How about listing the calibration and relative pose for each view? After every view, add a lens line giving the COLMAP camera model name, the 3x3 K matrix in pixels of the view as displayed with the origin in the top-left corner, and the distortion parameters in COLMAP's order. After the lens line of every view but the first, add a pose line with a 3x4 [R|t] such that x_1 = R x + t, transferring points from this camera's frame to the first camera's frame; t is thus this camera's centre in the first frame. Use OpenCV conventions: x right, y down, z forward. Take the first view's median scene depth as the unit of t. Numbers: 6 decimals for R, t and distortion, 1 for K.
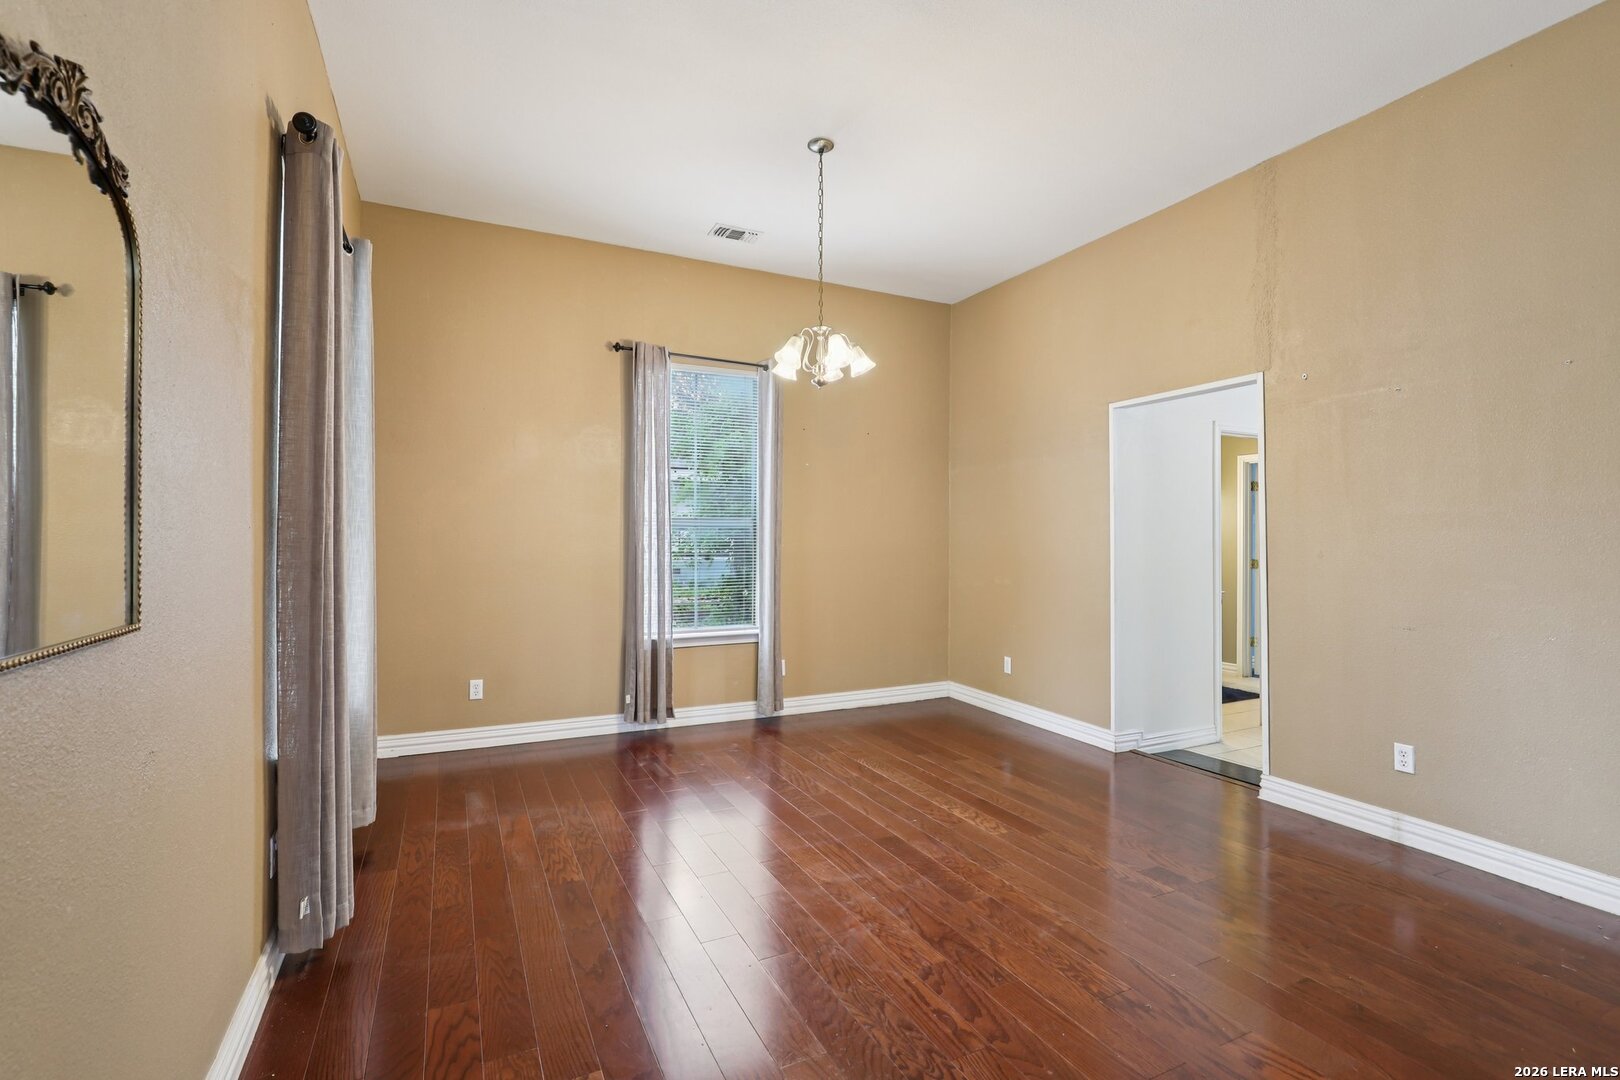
lens RADIAL K [[745.2, 0, 815.9], [0, 745.2, 534.6], [0, 0, 1]] dist [-0.005139, -0.000146]
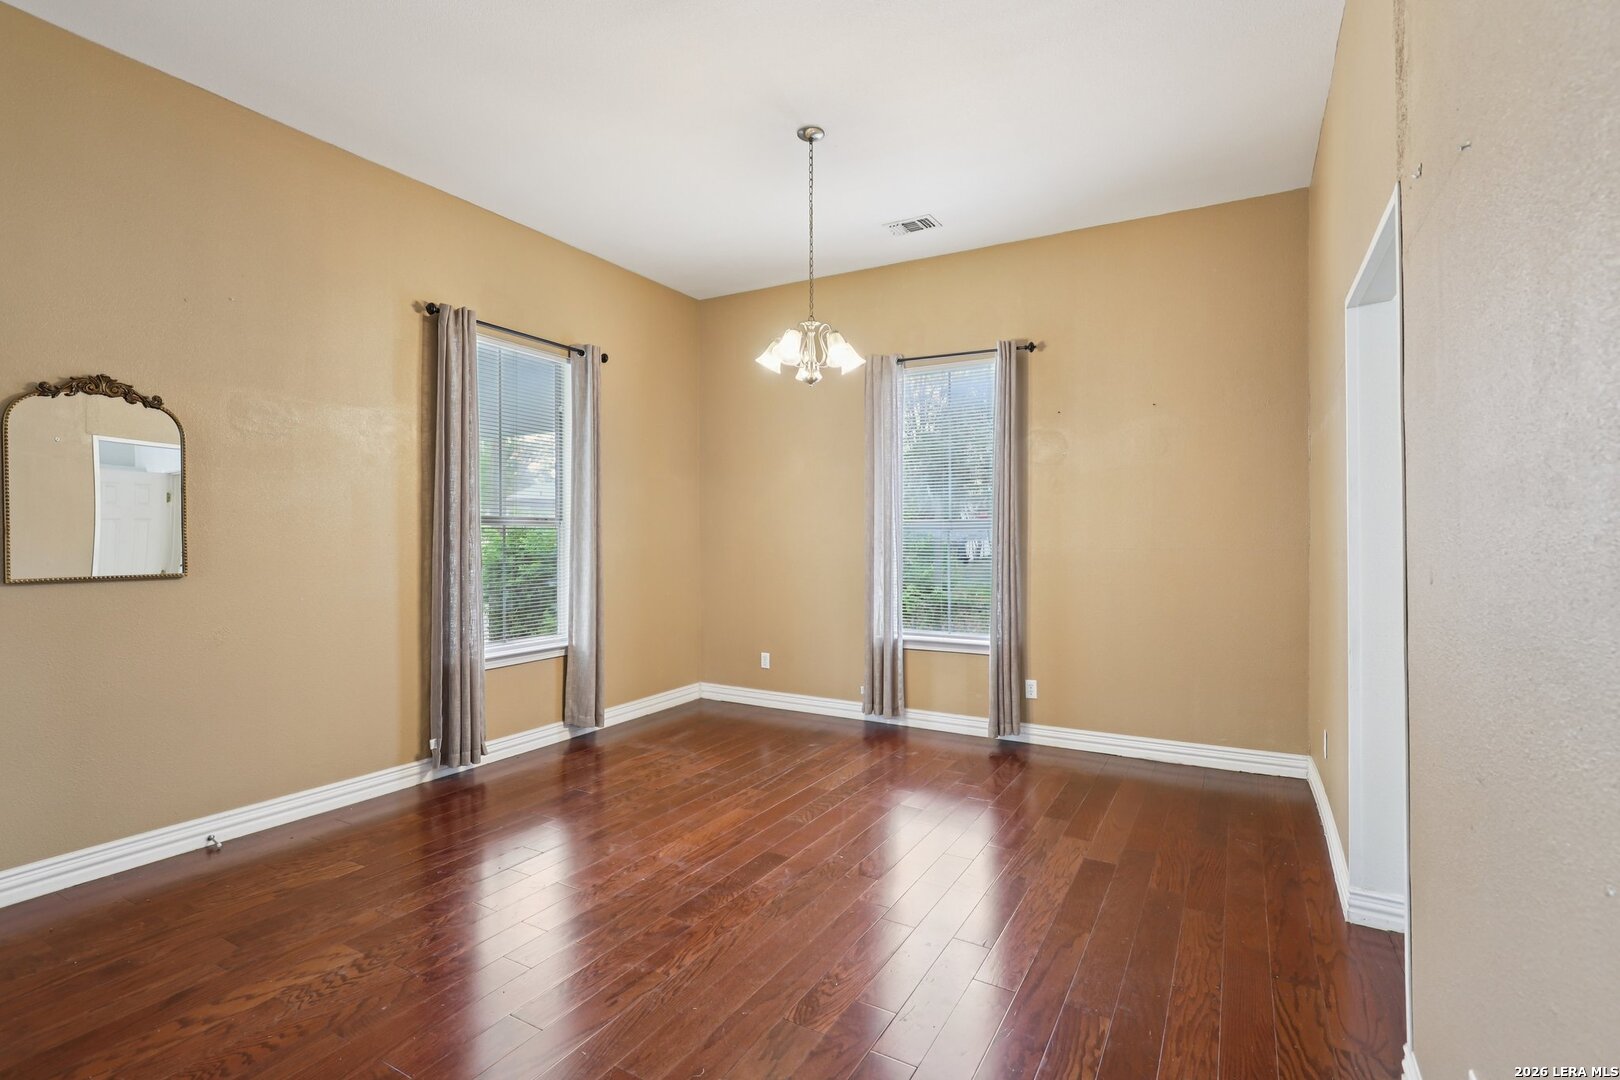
lens RADIAL K [[745.2, 0, 816.6], [0, 745.2, 544.2], [0, 0, 1]] dist [-0.005139, -0.000146]
pose [[0.563640, -0.000075, -0.826021, 0.692338], [0.005060, 0.999982, 0.003362, 0.006930], [0.826005, -0.006075, 0.563630, 0.389590]]
